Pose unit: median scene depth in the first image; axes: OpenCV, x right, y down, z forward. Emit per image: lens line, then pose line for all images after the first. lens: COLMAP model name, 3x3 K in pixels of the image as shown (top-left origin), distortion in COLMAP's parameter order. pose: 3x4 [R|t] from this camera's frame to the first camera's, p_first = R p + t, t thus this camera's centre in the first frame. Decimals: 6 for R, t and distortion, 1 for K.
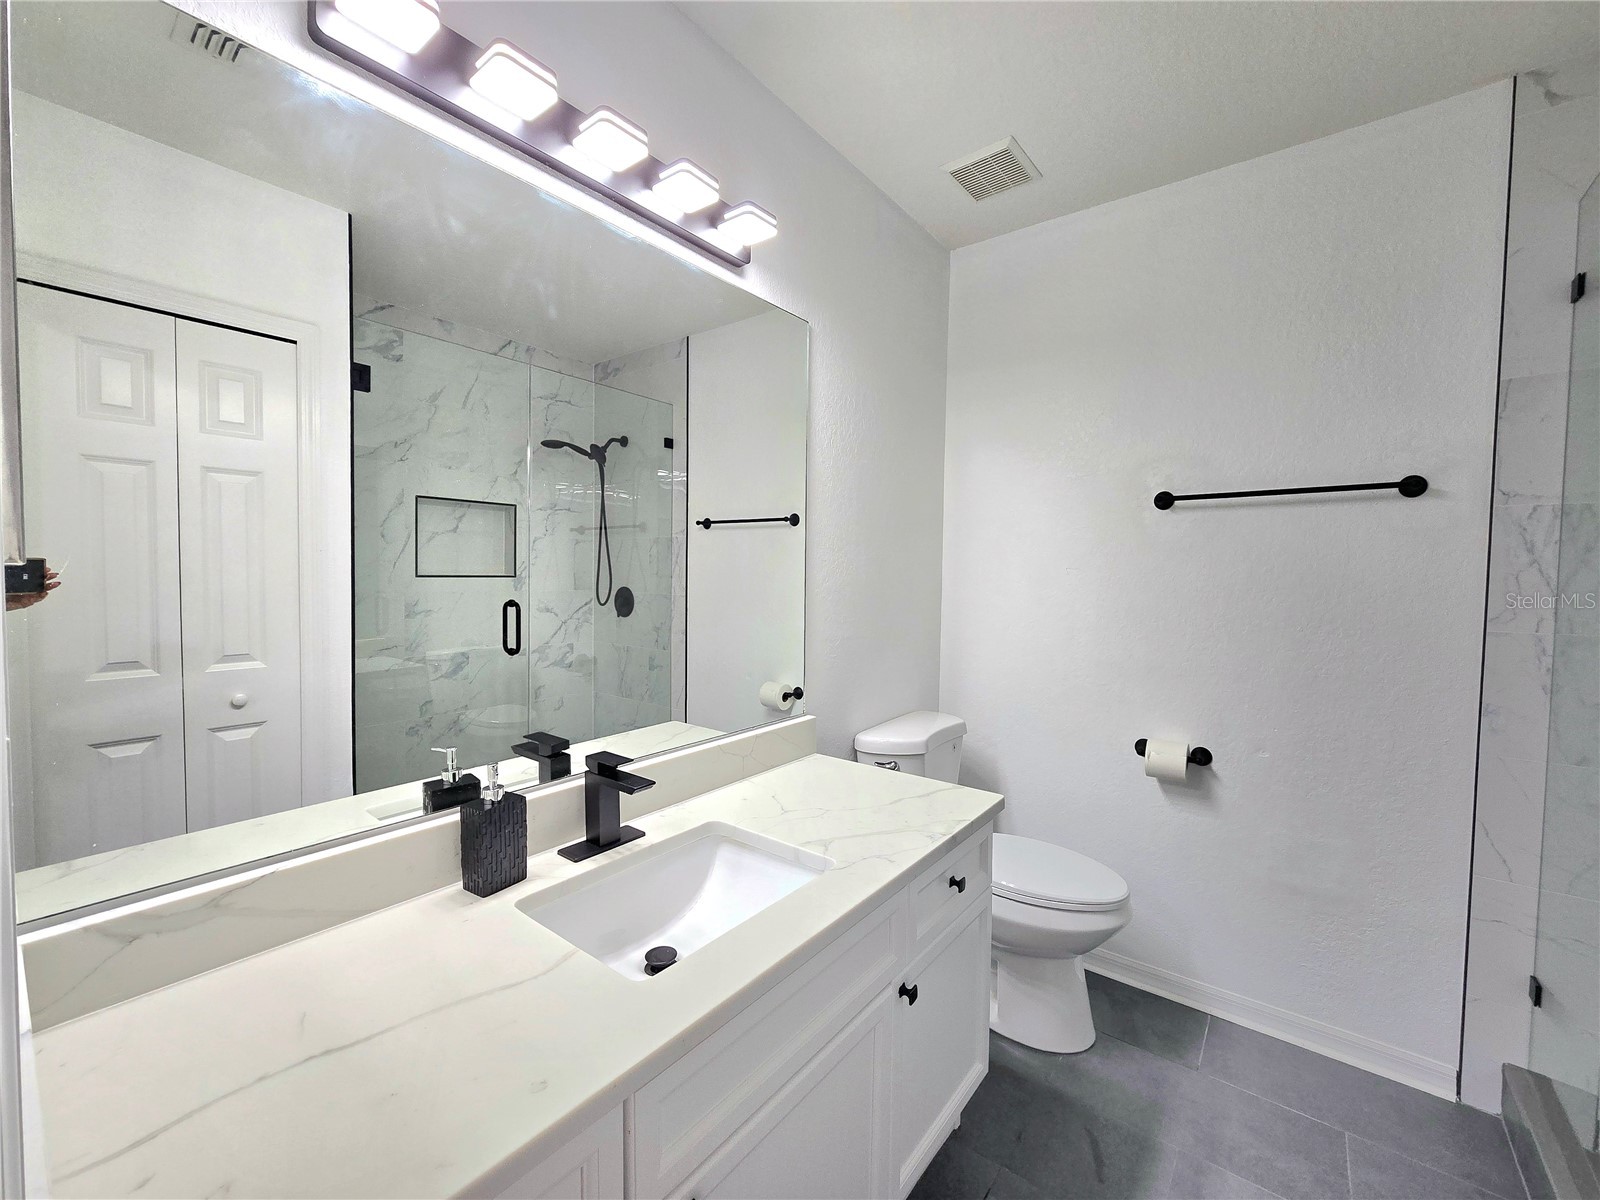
lens RADIAL K [[654.0, 0, 796.8], [0, 654.0, 600.9], [0, 0, 1]] dist [-0.001916, -0.000138]
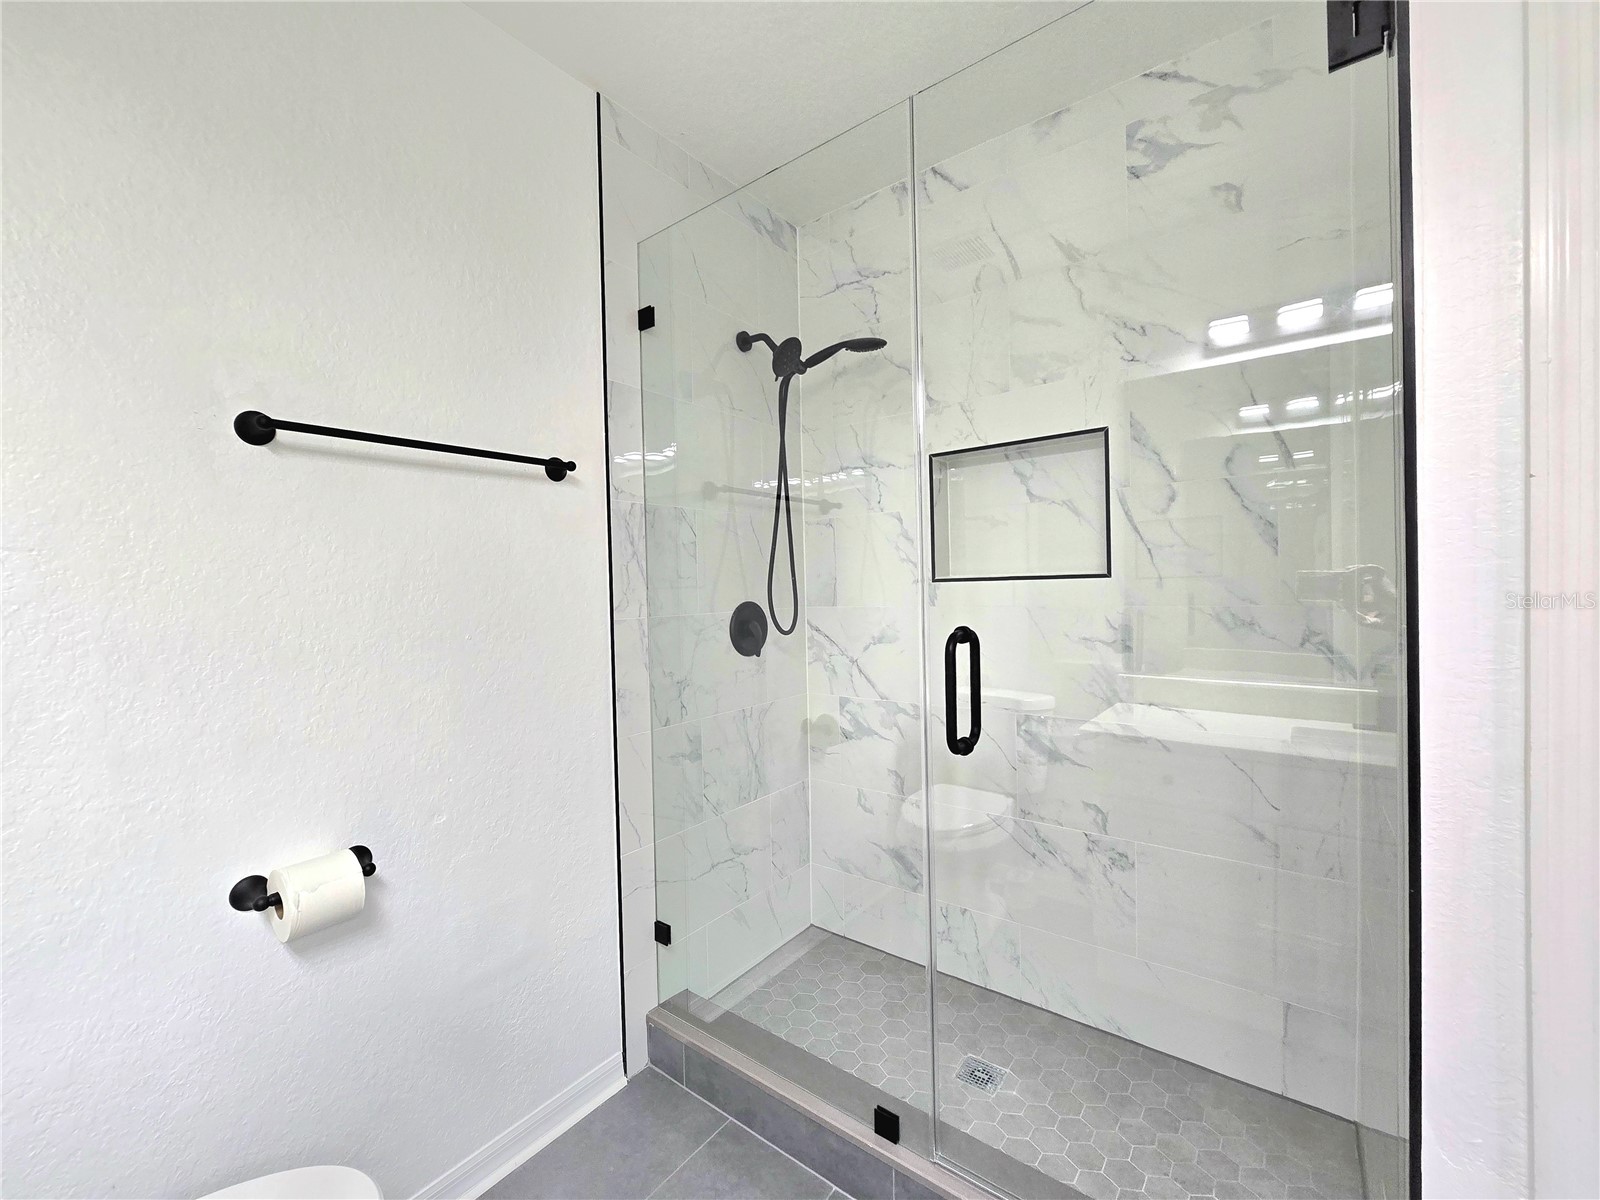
lens RADIAL K [[654.0, 0, 796.3], [0, 654.0, 598.6], [0, 0, 1]] dist [-0.001916, -0.000138]
pose [[-0.008736, -0.036375, 0.999300, 0.015397], [0.055284, 0.997792, 0.036804, -0.009497], [-0.998432, 0.055567, -0.006706, 0.737614]]
